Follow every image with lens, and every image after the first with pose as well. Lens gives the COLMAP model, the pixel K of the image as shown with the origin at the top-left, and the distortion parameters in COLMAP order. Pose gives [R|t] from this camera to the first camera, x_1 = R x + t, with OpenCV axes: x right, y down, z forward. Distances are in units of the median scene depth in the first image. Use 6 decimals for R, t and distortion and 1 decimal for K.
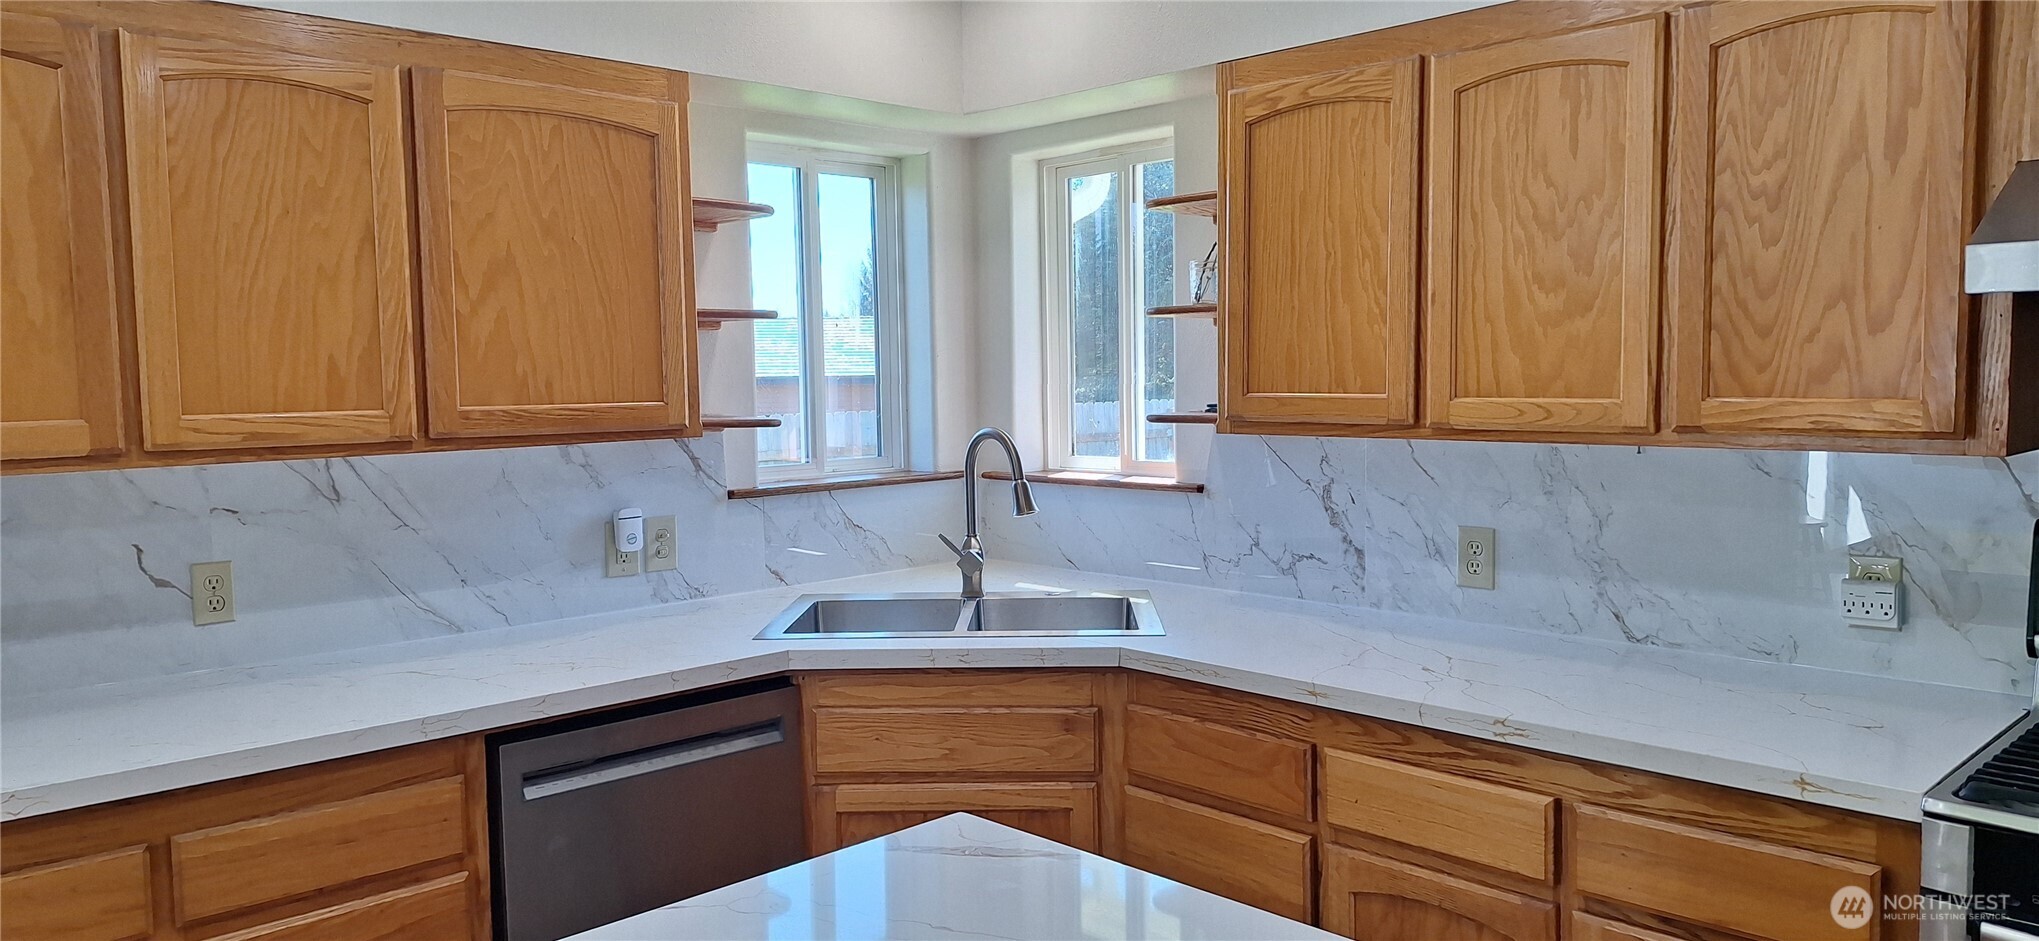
lens RADIAL K [[1425.6, 0, 1005.6], [0, 1425.6, 467.7], [0, 0, 1]] dist [0.053288, -0.023500]
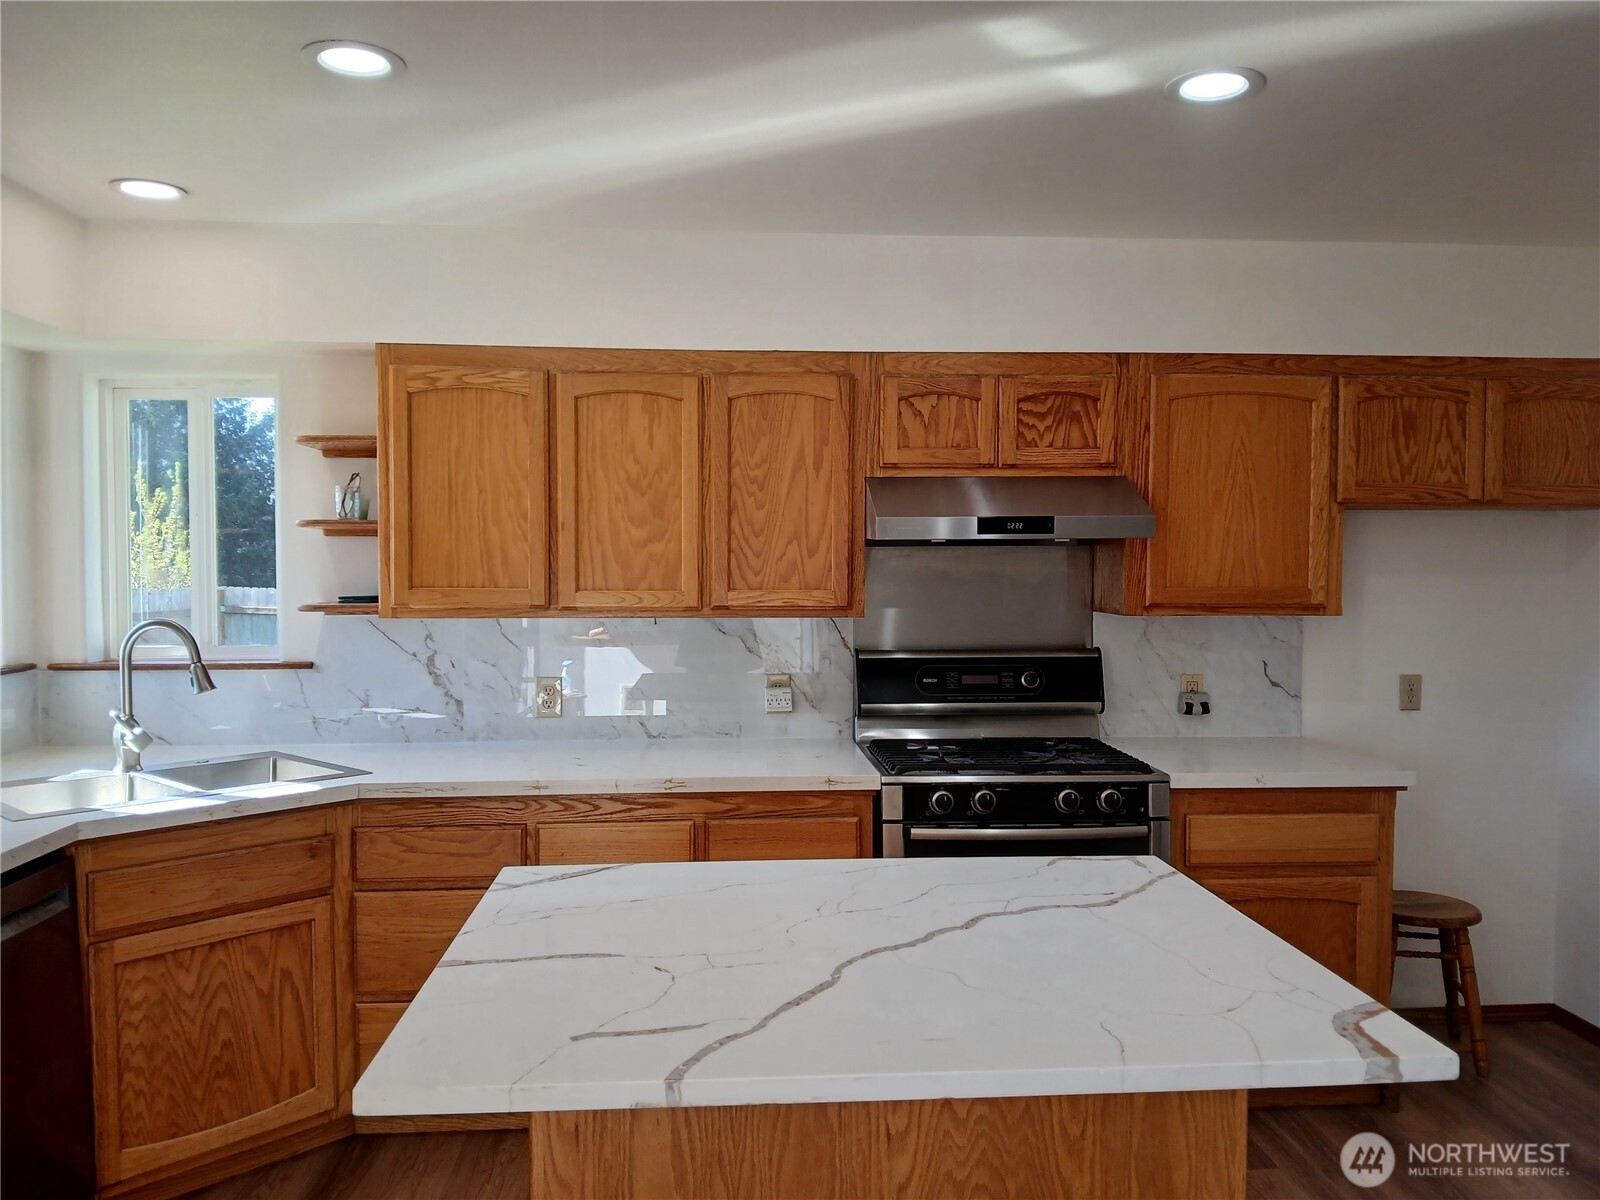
lens RADIAL K [[1273.1, 0, 808.8], [0, 1273.1, 607.9], [0, 0, 1]] dist [0.090505, -0.068516]
pose [[0.633998, -0.013811, 0.773212, -0.604137], [0.045825, 0.998755, -0.019734, 0.008751], [-0.771976, 0.047943, 0.633841, -0.077024]]
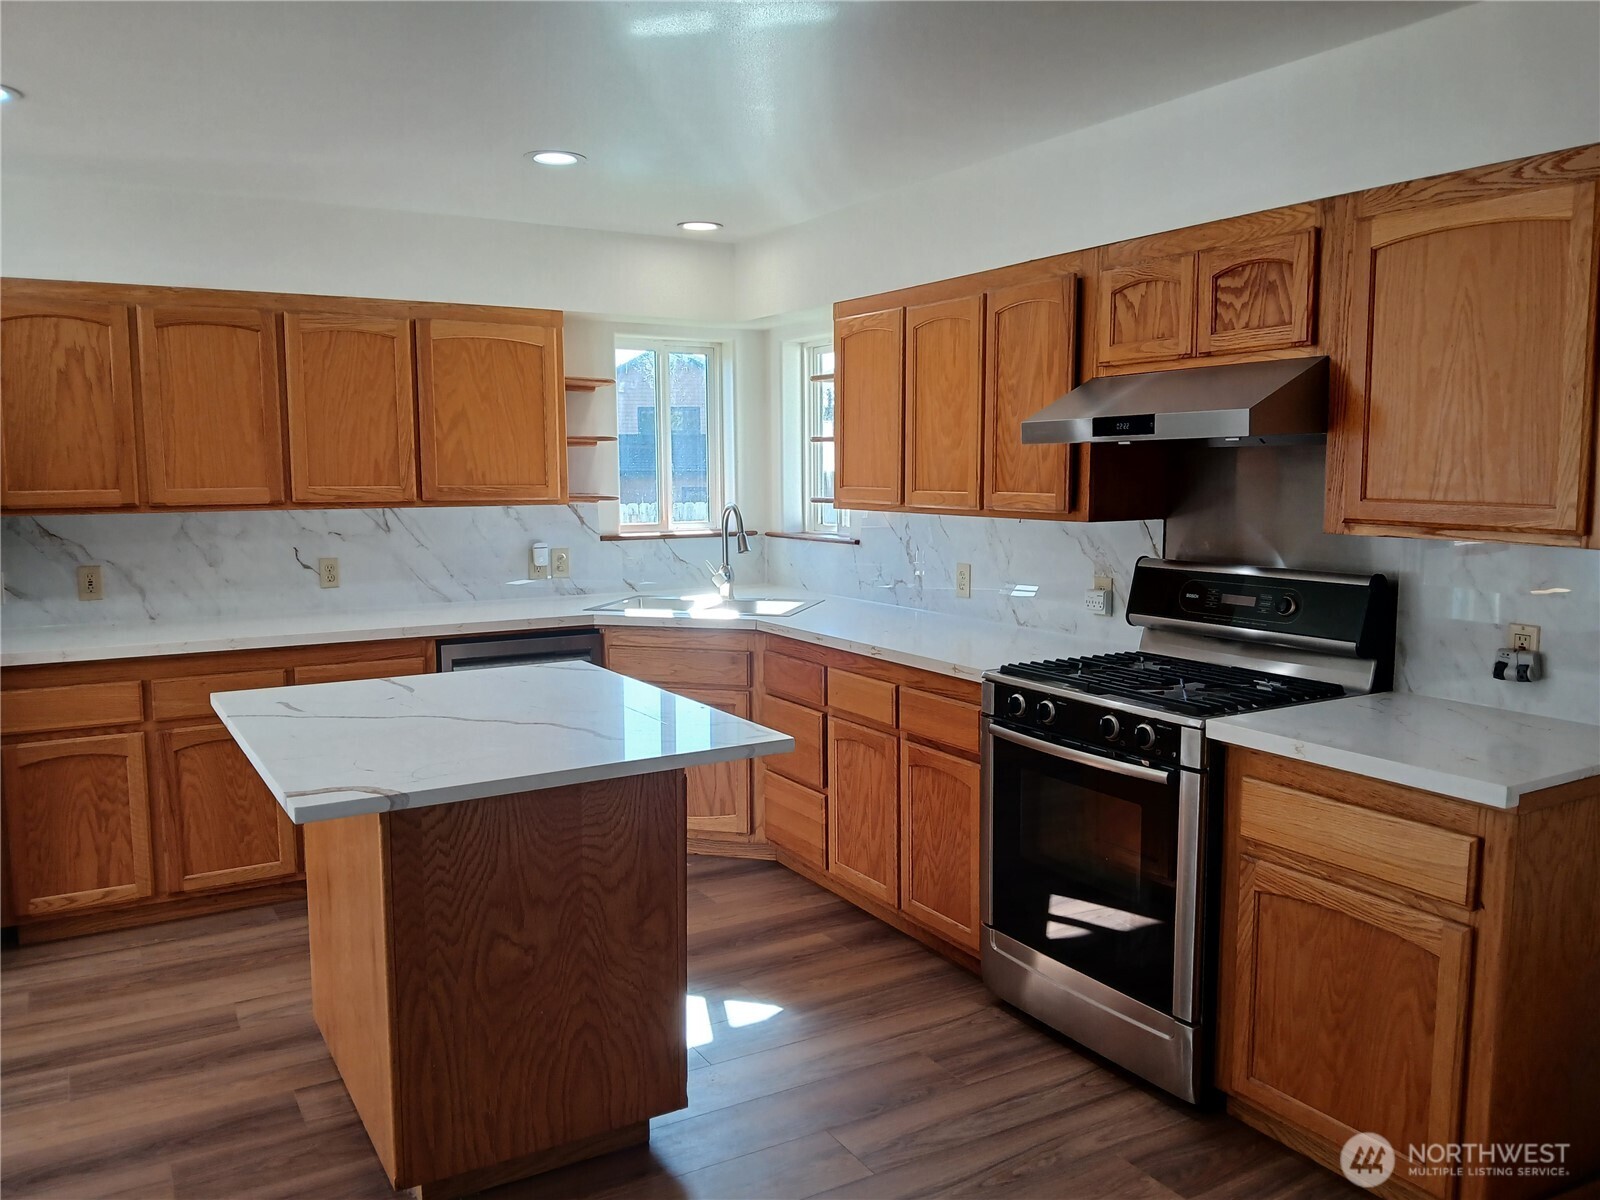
lens RADIAL K [[1273.1, 0, 805.1], [0, 1273.1, 599.3], [0, 0, 1]] dist [0.090505, -0.068516]
pose [[0.973438, 0.037146, -0.225917, 0.557598], [-0.028818, 0.998782, 0.040052, 0.031614], [0.227130, -0.032478, 0.973323, -0.672426]]
